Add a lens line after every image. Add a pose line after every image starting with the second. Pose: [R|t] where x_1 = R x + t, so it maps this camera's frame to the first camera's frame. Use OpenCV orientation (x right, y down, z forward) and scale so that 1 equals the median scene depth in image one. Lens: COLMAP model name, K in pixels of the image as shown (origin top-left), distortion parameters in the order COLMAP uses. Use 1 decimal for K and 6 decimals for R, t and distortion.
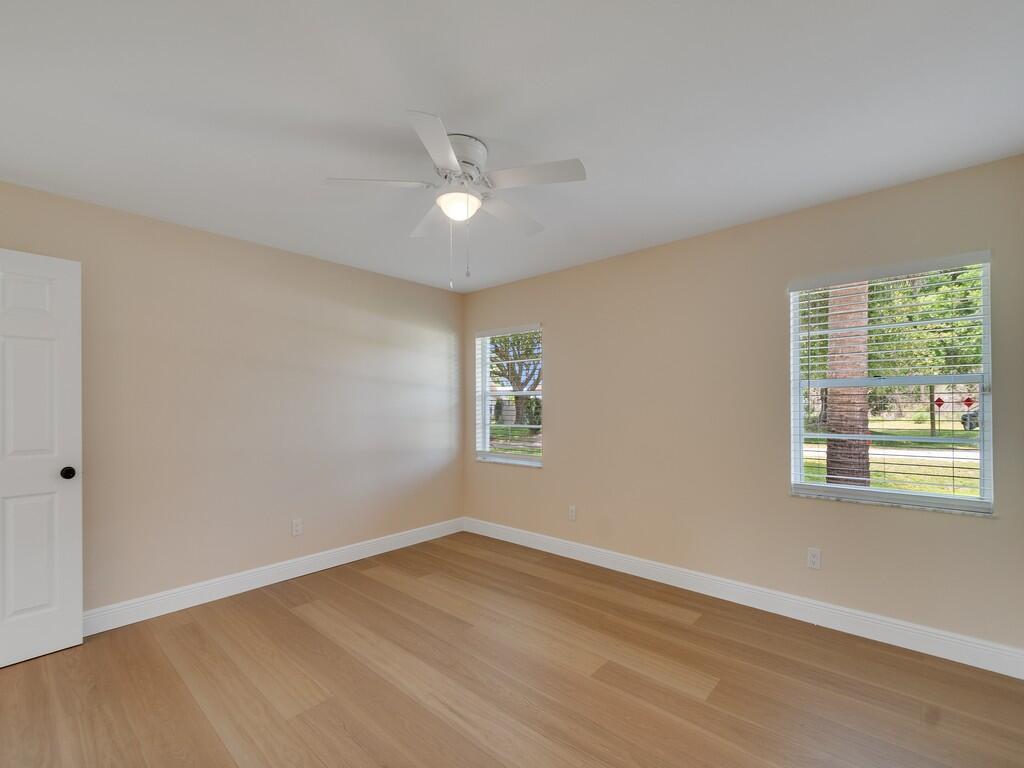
lens RADIAL K [[454.1, 0, 502.6], [0, 454.1, 389.2], [0, 0, 1]] dist [0.009434, -0.000396]
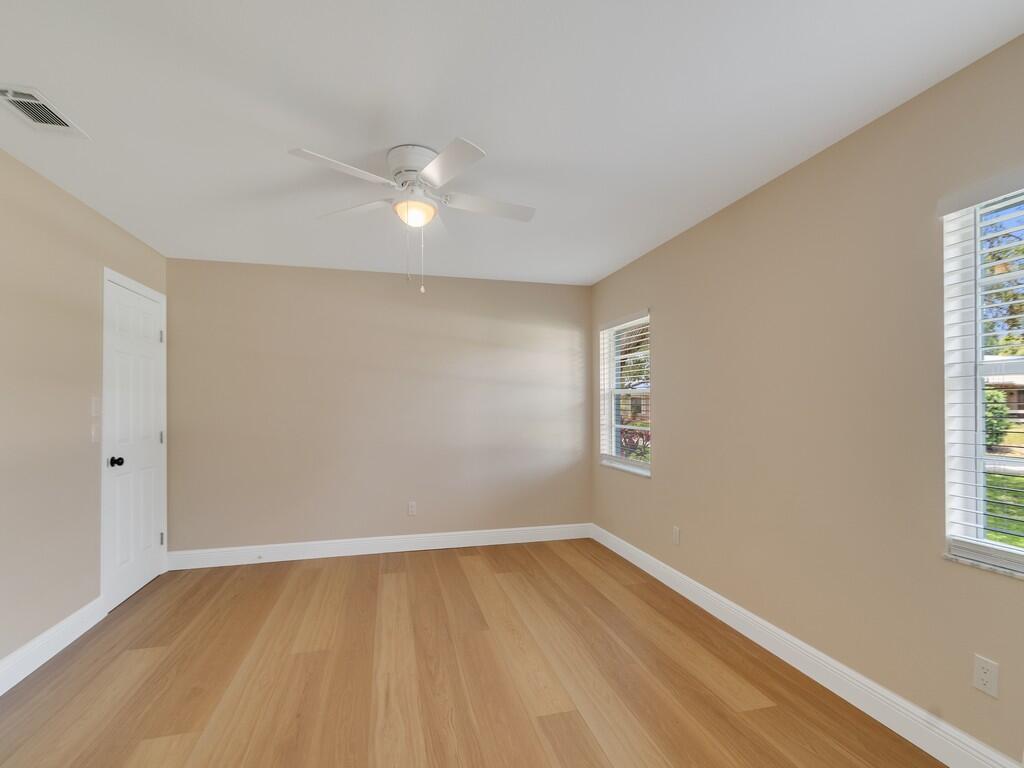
lens RADIAL K [[457.5, 0, 498.4], [0, 457.5, 387.6], [0, 0, 1]] dist [0.002529, -0.000487]
pose [[0.829102, -0.020437, -0.558724, 0.361951], [0.020978, 0.999765, -0.005440, 0.002155], [0.558704, -0.007210, 0.829336, 0.136796]]
